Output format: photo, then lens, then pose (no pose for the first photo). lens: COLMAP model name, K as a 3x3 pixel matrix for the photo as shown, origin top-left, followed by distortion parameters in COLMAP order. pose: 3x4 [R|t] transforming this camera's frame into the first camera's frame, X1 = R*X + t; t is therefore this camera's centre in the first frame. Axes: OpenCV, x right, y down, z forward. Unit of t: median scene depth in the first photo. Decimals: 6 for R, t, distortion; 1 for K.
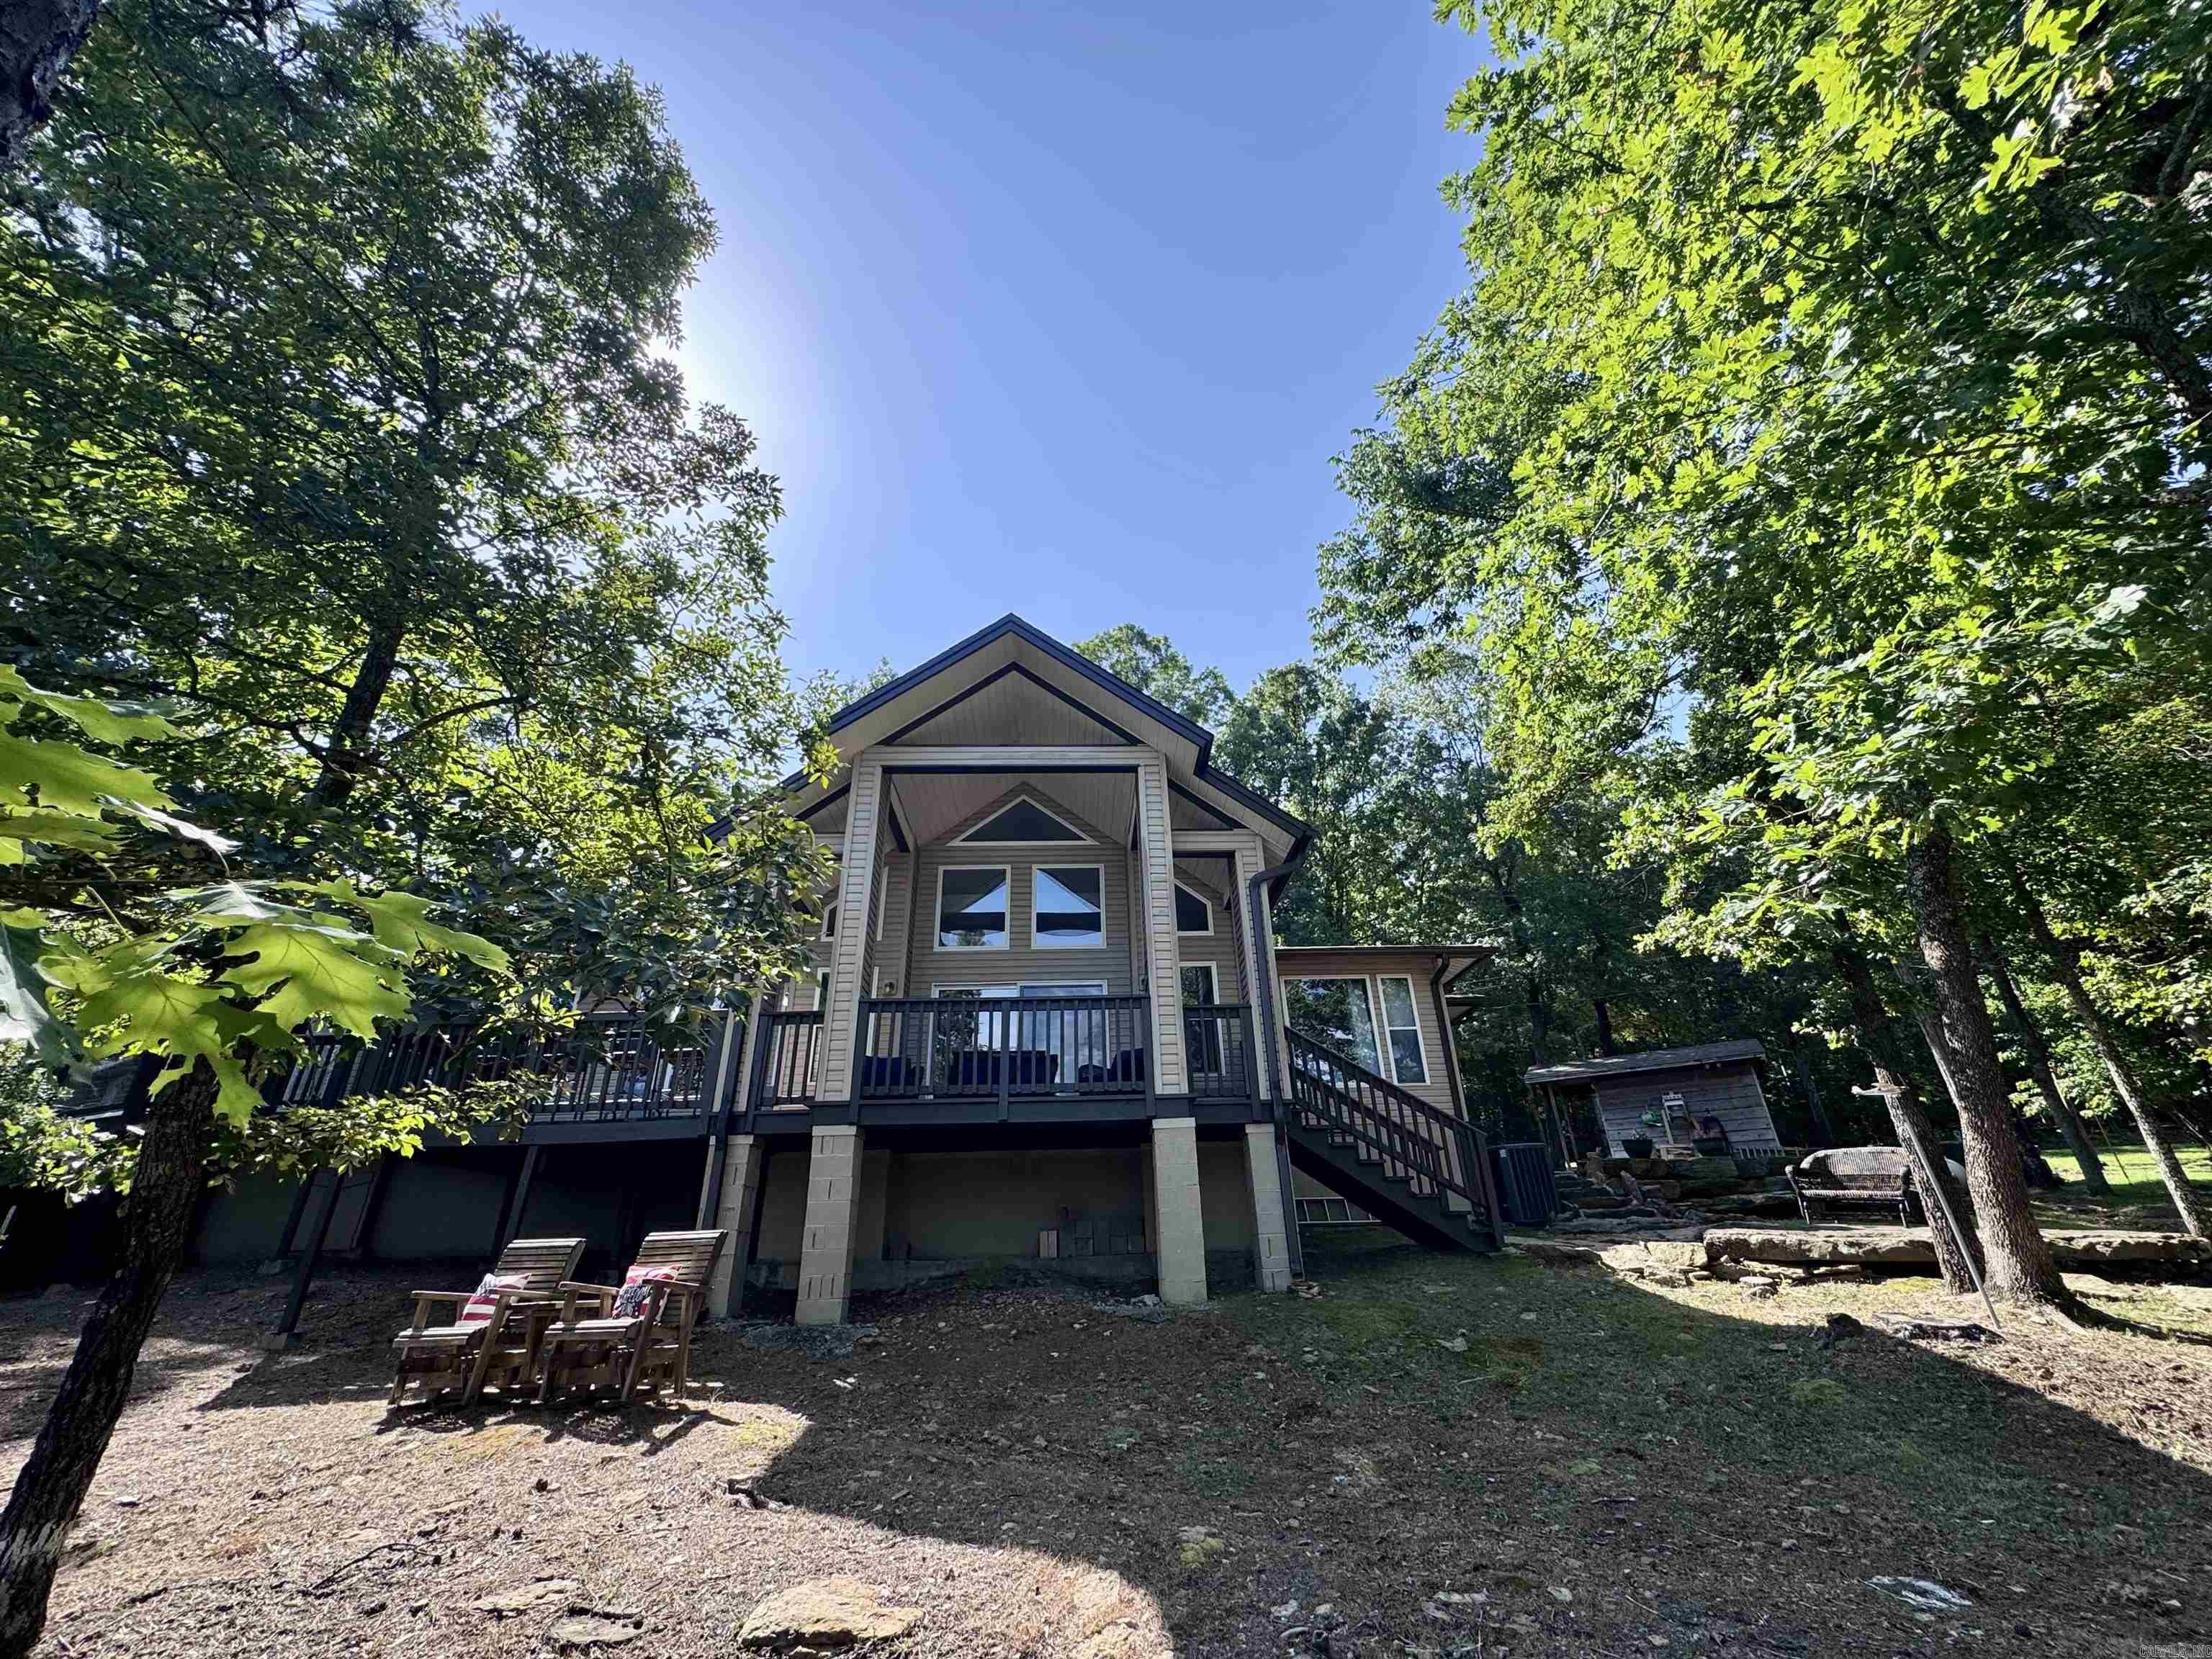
lens RADIAL K [[881.5, 0, 1105.3], [0, 881.5, 828.8], [0, 0, 1]] dist [0.000571, 0.000206]
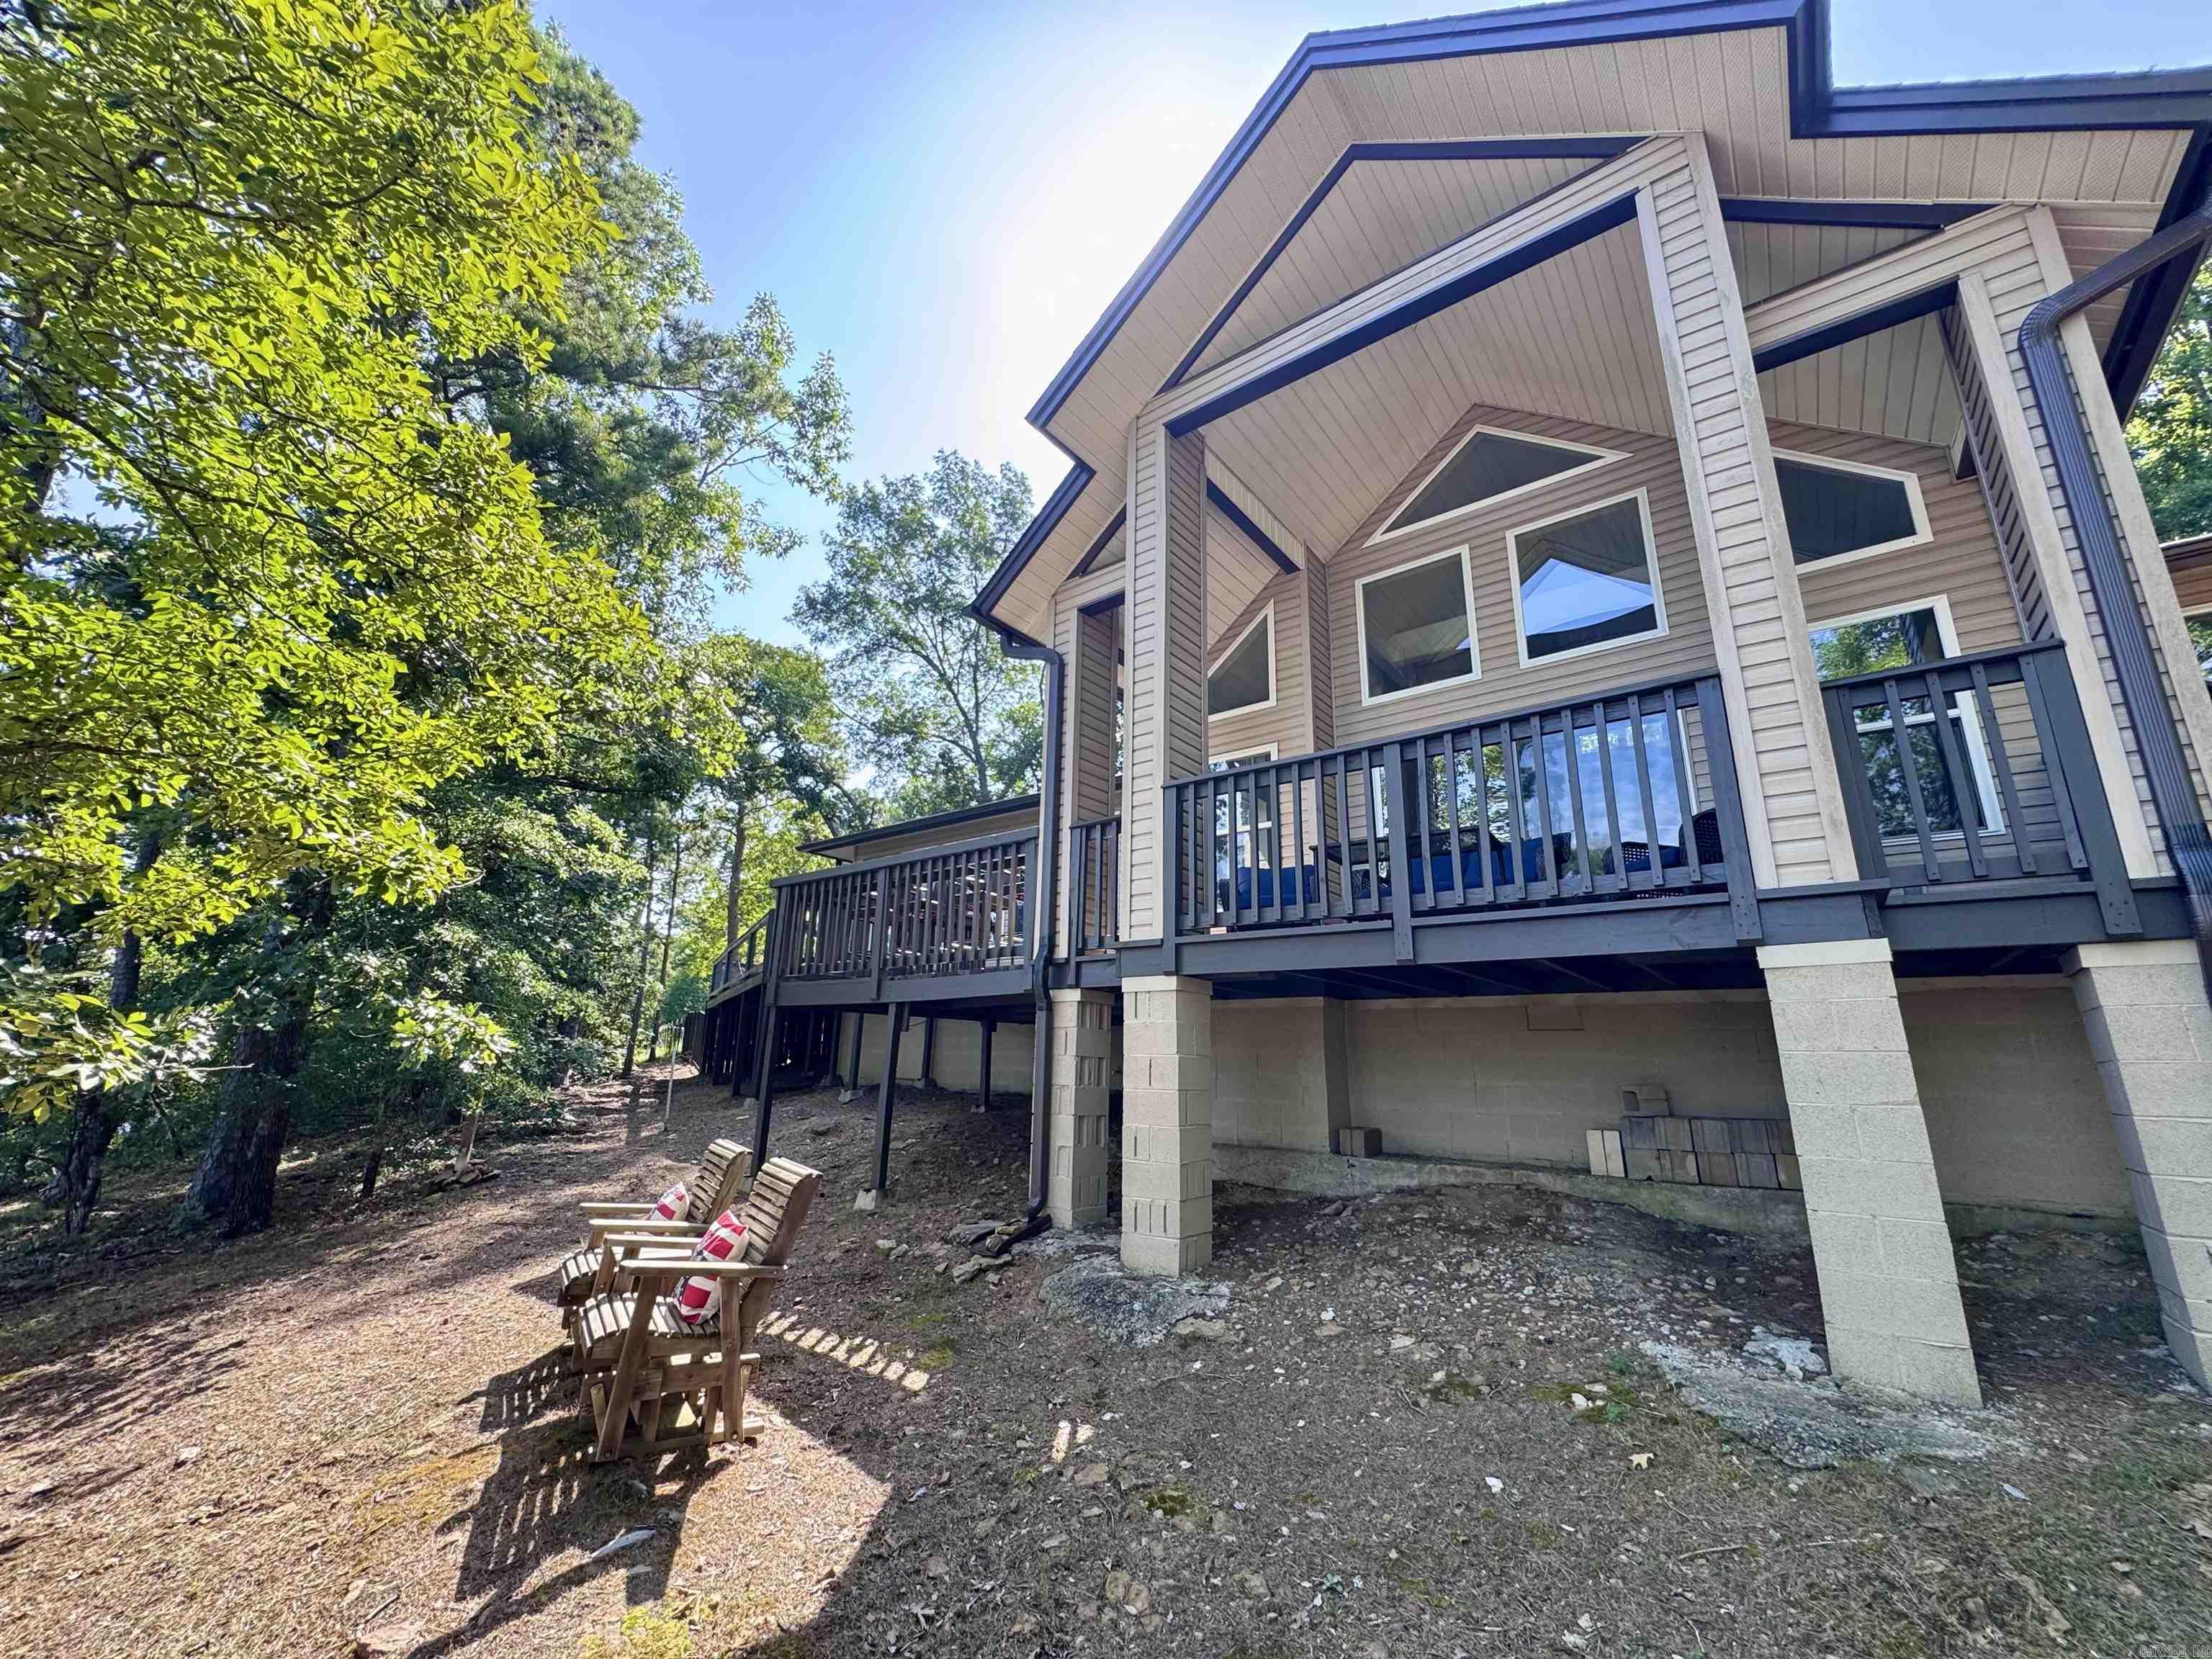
lens RADIAL K [[881.5, 0, 1109.3], [0, 881.5, 827.7], [0, 0, 1]] dist [0.000571, 0.000206]
pose [[0.768666, -0.124259, -0.627465, 0.076553], [0.244118, 0.963689, 0.108209, 0.132292], [0.591235, -0.236352, 0.771089, 0.435759]]
